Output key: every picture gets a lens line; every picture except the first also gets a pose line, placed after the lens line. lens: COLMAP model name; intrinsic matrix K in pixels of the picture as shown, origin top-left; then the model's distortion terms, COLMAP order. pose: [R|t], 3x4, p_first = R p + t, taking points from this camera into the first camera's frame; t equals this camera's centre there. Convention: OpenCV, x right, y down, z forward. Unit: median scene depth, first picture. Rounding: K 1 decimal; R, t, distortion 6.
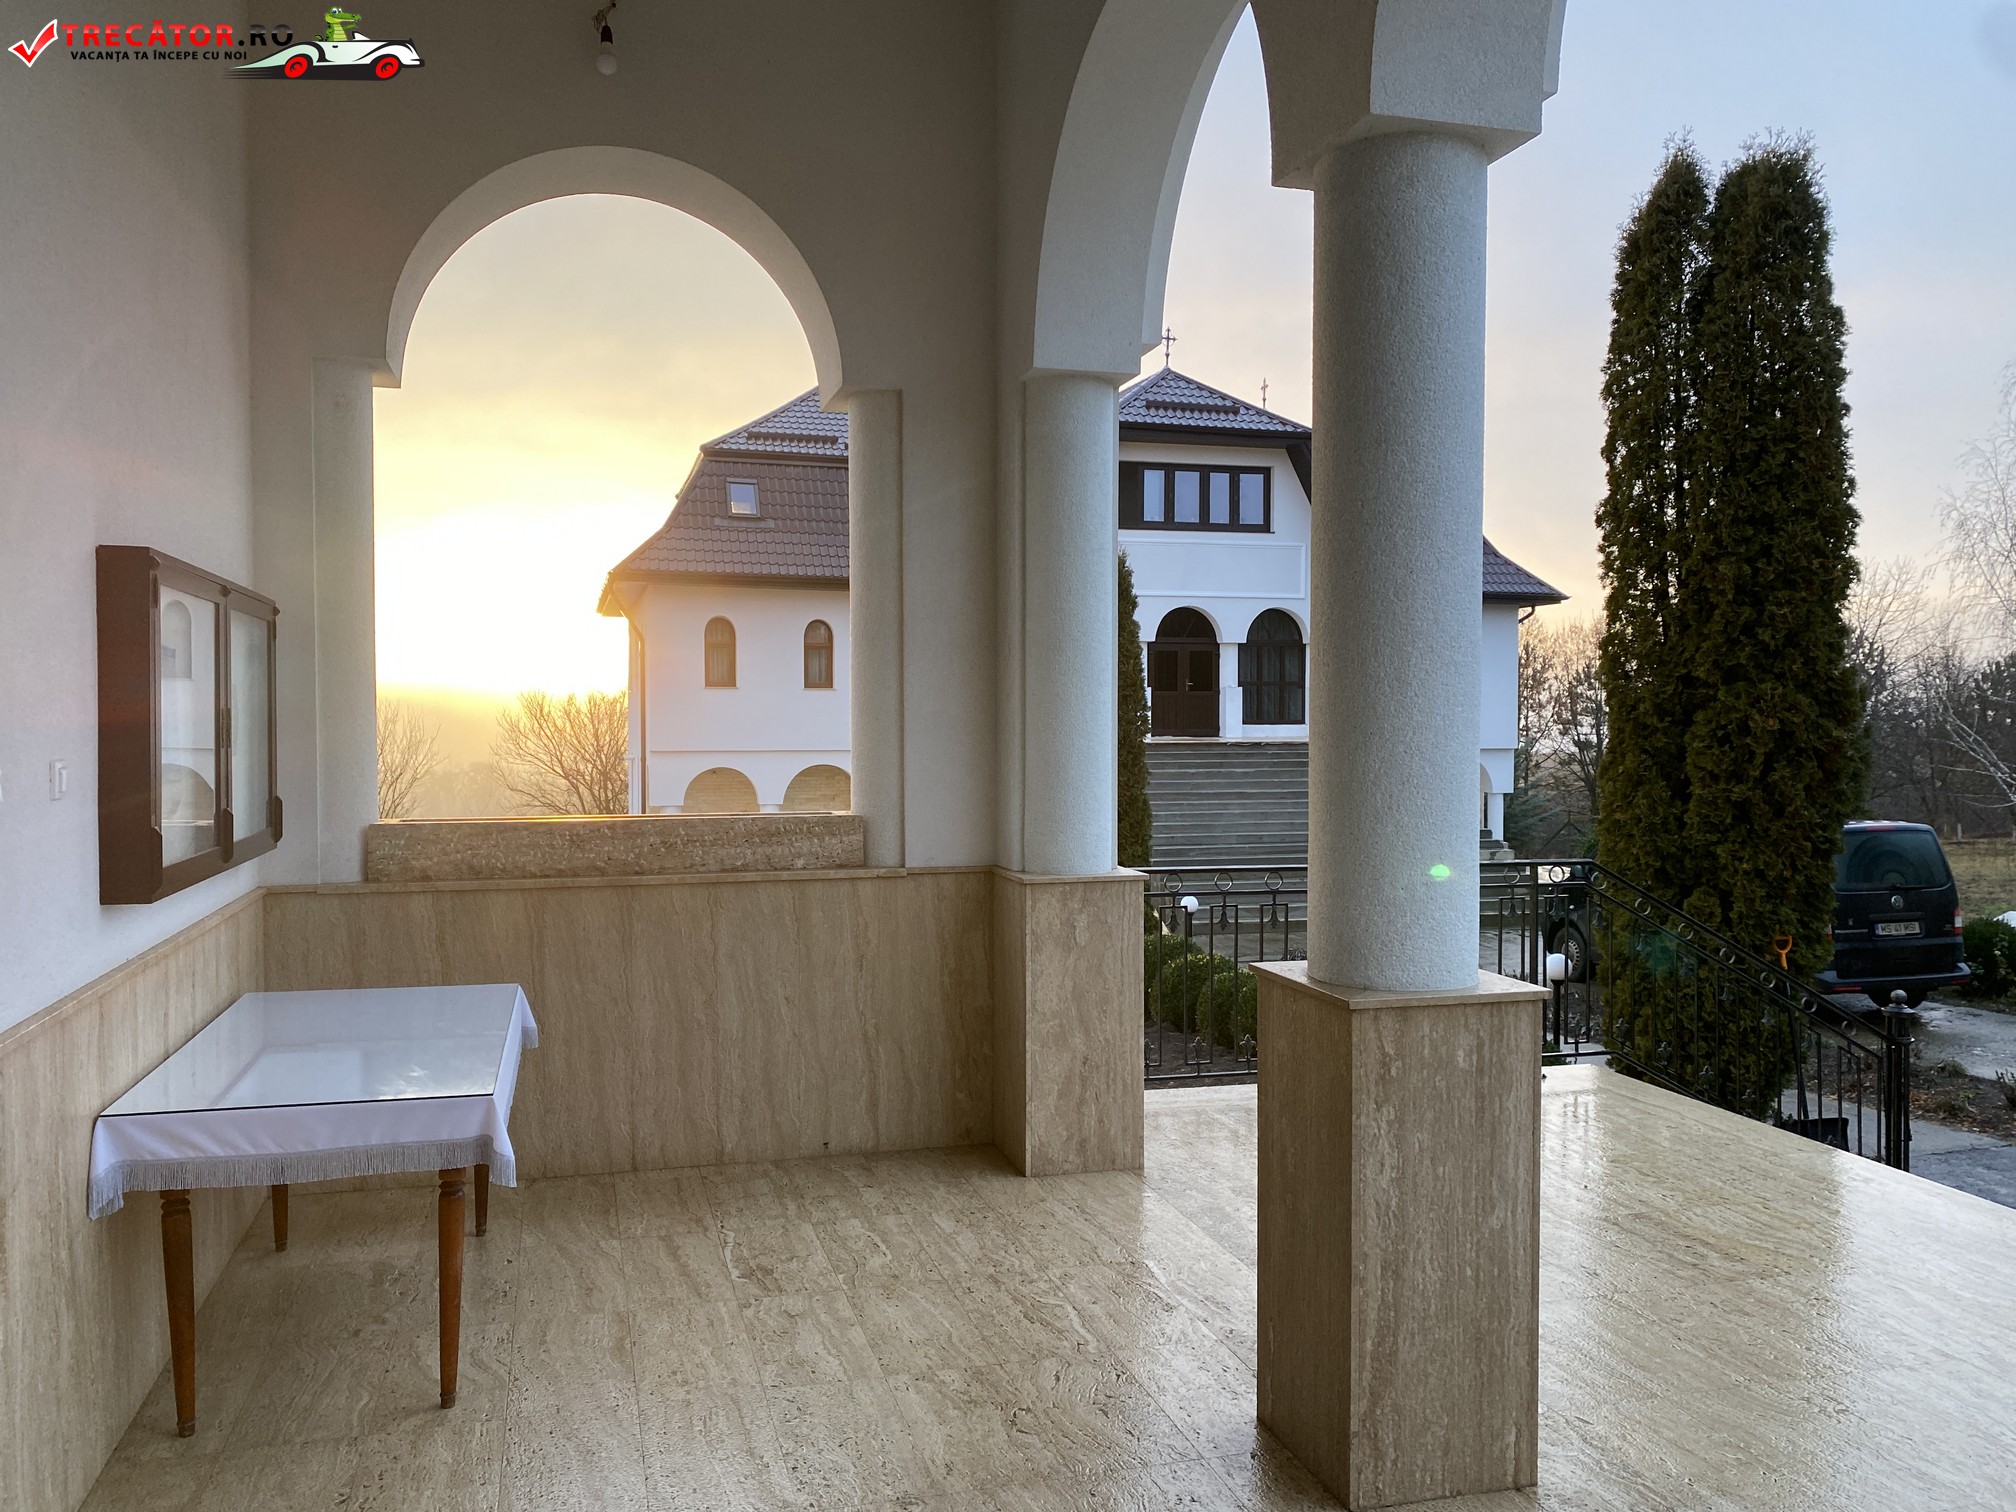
lens RADIAL K [[1515.7, 0, 1023.2], [0, 1515.7, 764.3], [0, 0, 1]] dist [0.029628, -0.024564]
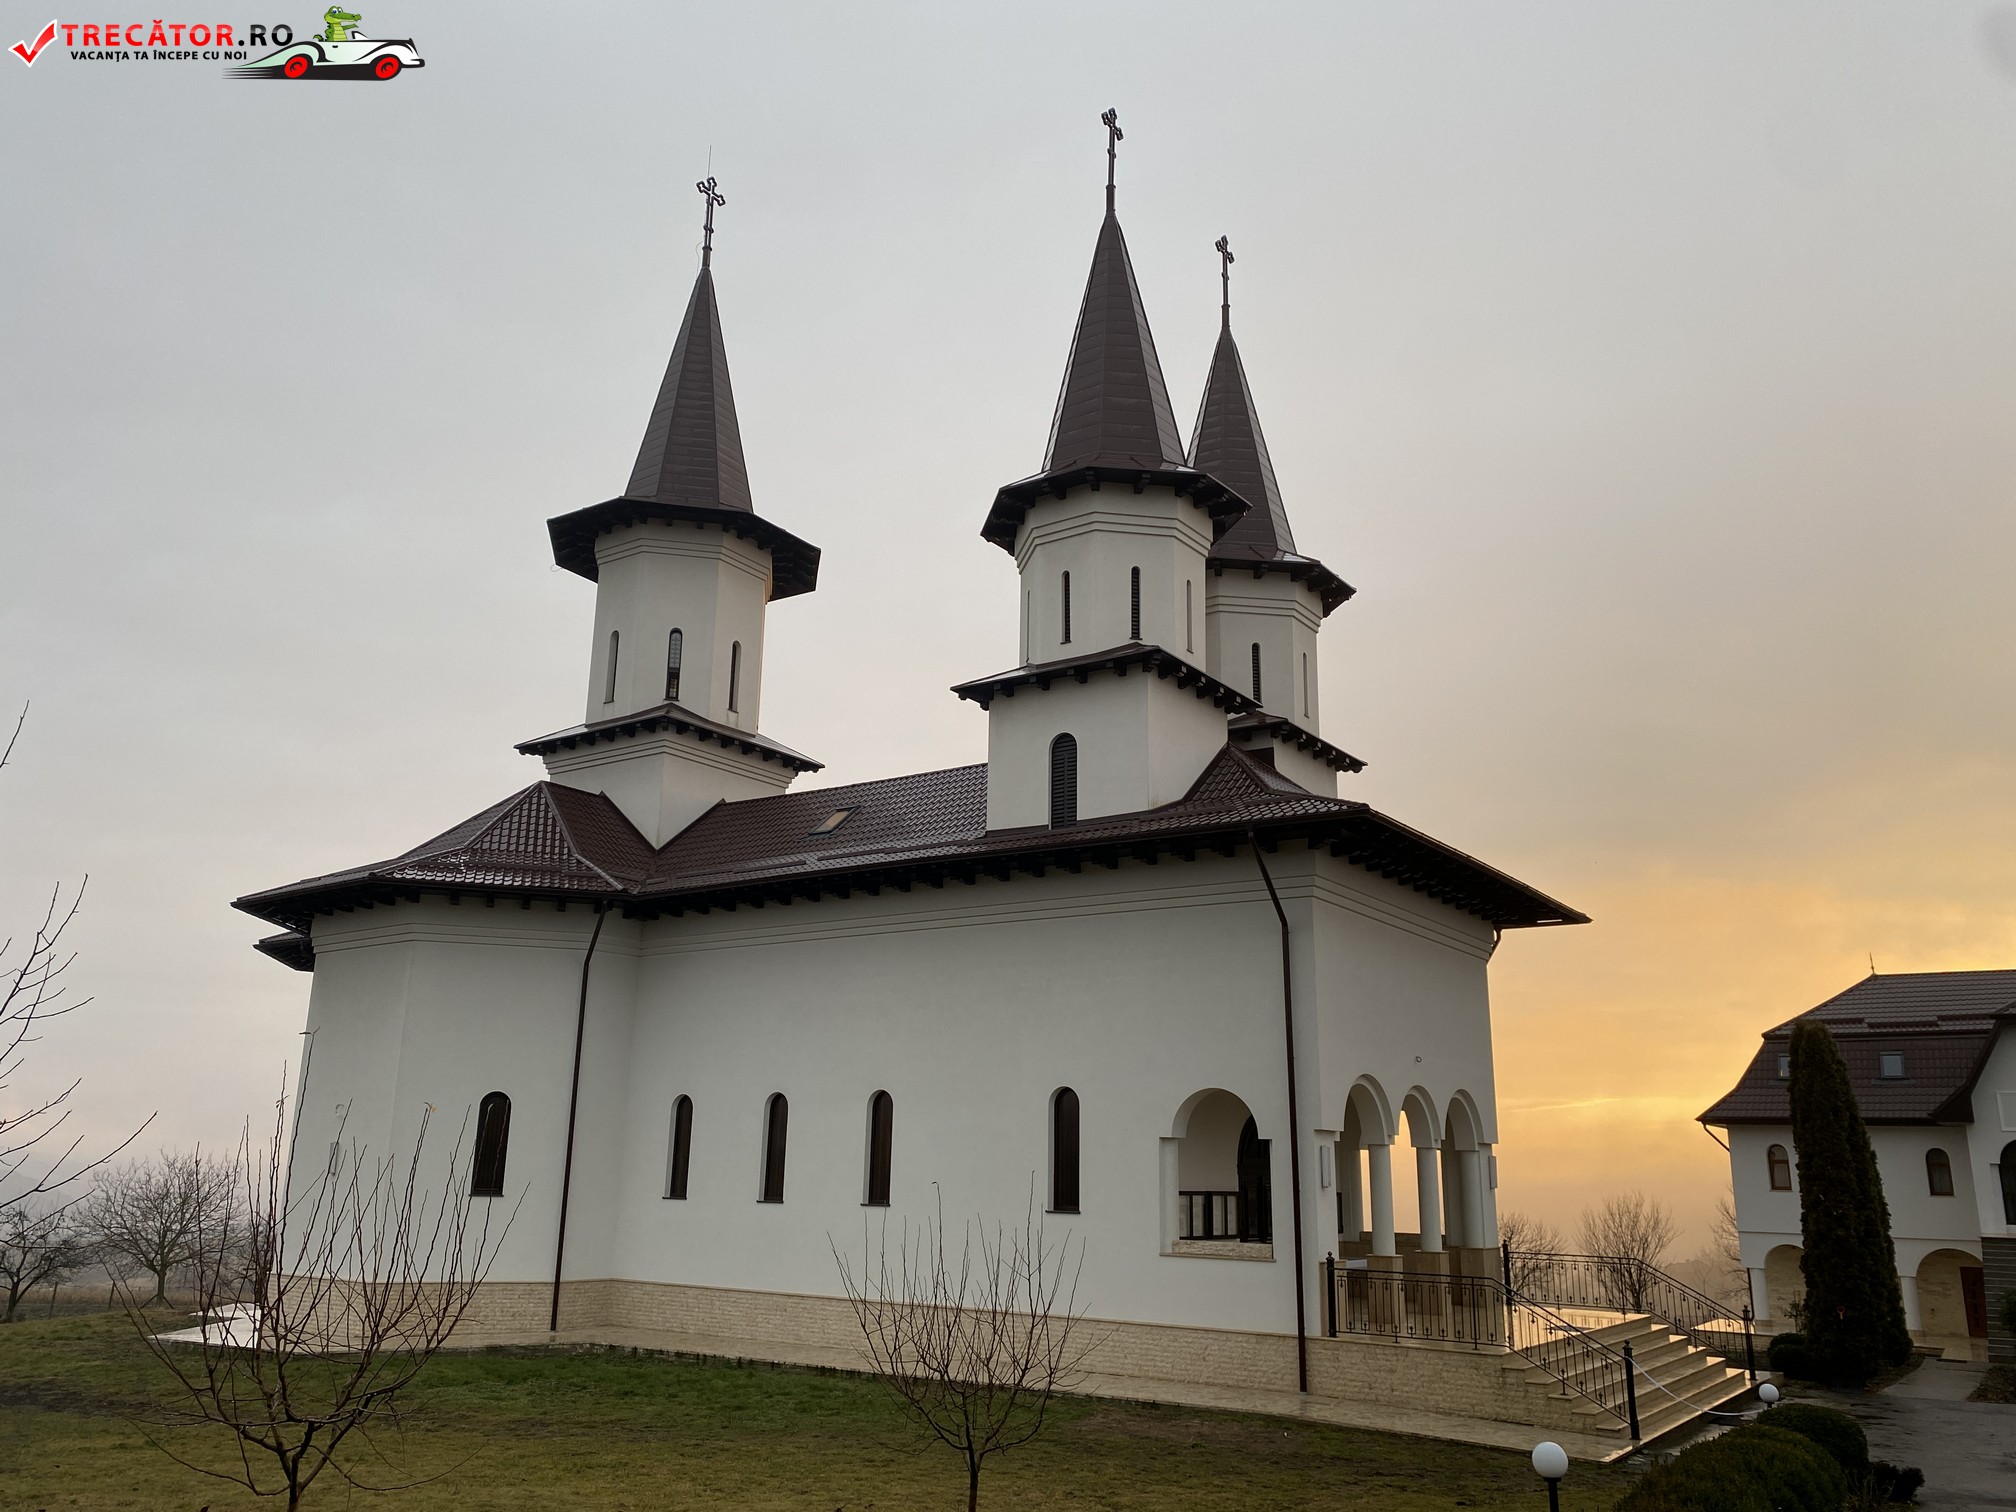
lens RADIAL K [[1515.7, 0, 1009.9], [0, 1515.7, 749.5], [0, 0, 1]] dist [0.029628, -0.024564]
pose [[0.623460, -0.192899, -0.757686, 0.596837], [-0.049116, 0.957510, -0.284187, 0.000345], [0.780311, 0.214394, 0.587495, -0.659789]]
